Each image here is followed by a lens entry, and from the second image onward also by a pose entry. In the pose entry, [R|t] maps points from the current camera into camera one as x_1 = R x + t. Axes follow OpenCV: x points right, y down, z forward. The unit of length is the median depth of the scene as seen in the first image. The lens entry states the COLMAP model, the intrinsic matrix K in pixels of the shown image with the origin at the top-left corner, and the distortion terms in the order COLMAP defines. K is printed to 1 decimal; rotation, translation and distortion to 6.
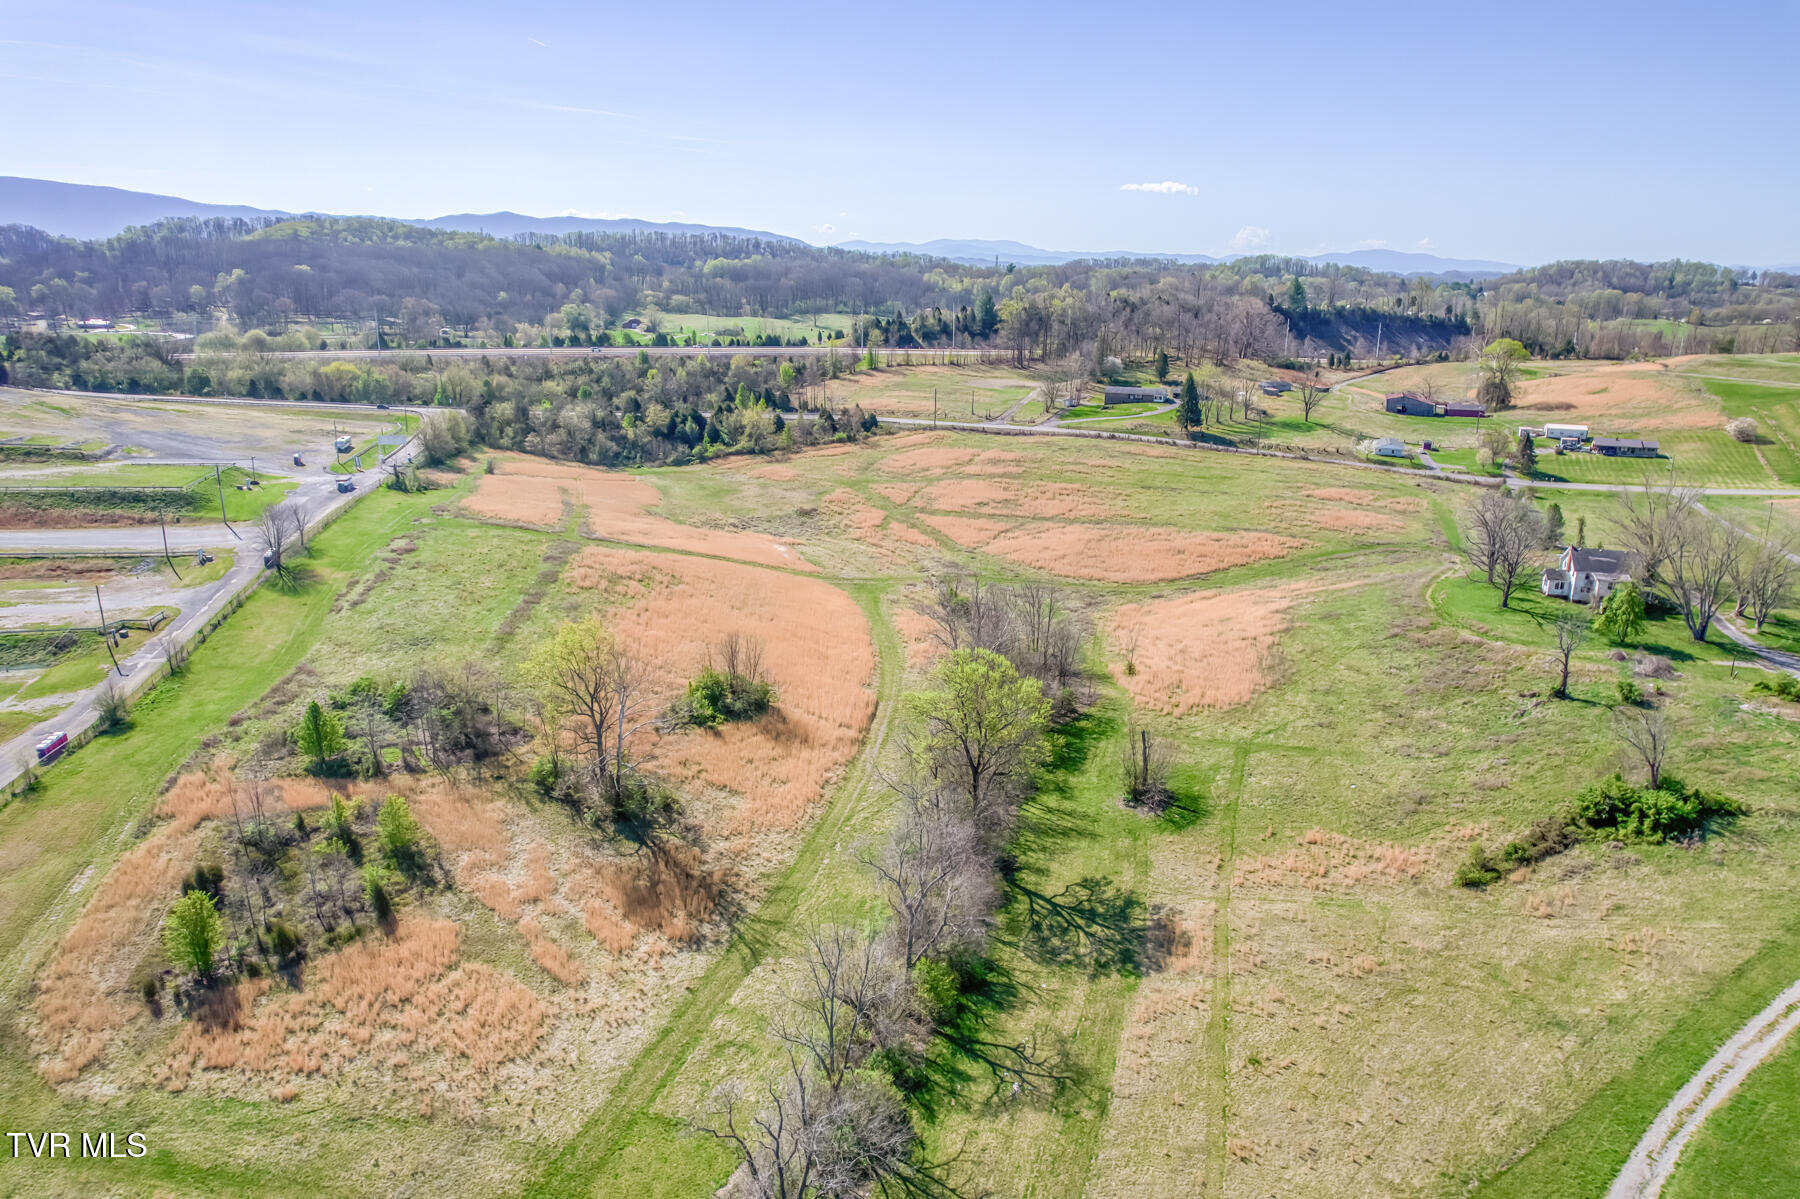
lens RADIAL K [[1158.6, 0, 902.8], [0, 1158.6, 595.2], [0, 0, 1]] dist [-0.075495, 0.068350]
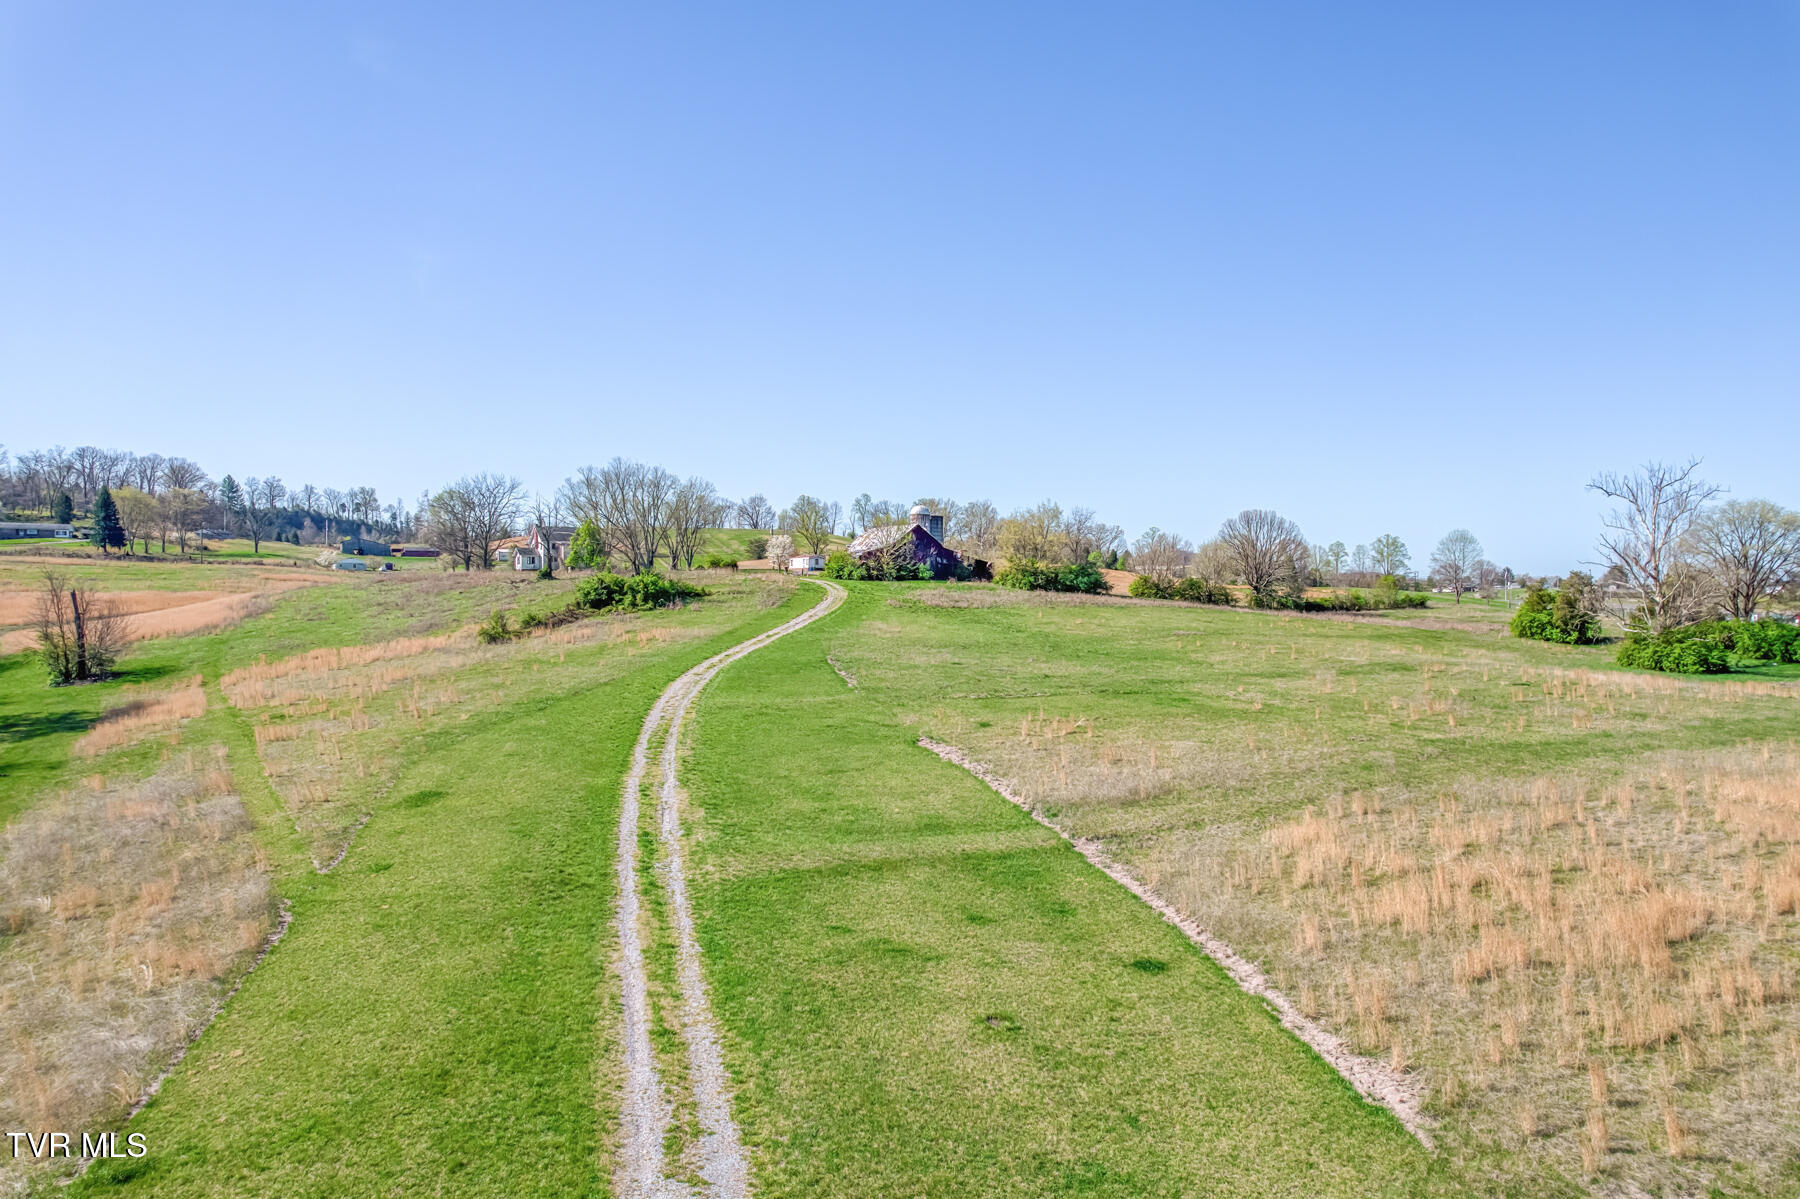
lens RADIAL K [[1158.6, 0, 904.0], [0, 1158.6, 593.2], [0, 0, 1]] dist [-0.075495, 0.068350]
pose [[0.655146, -0.007309, 0.755467, -0.006705], [0.206382, 0.963652, -0.169652, 0.430243], [-0.726767, 0.267062, 0.632841, 0.121452]]
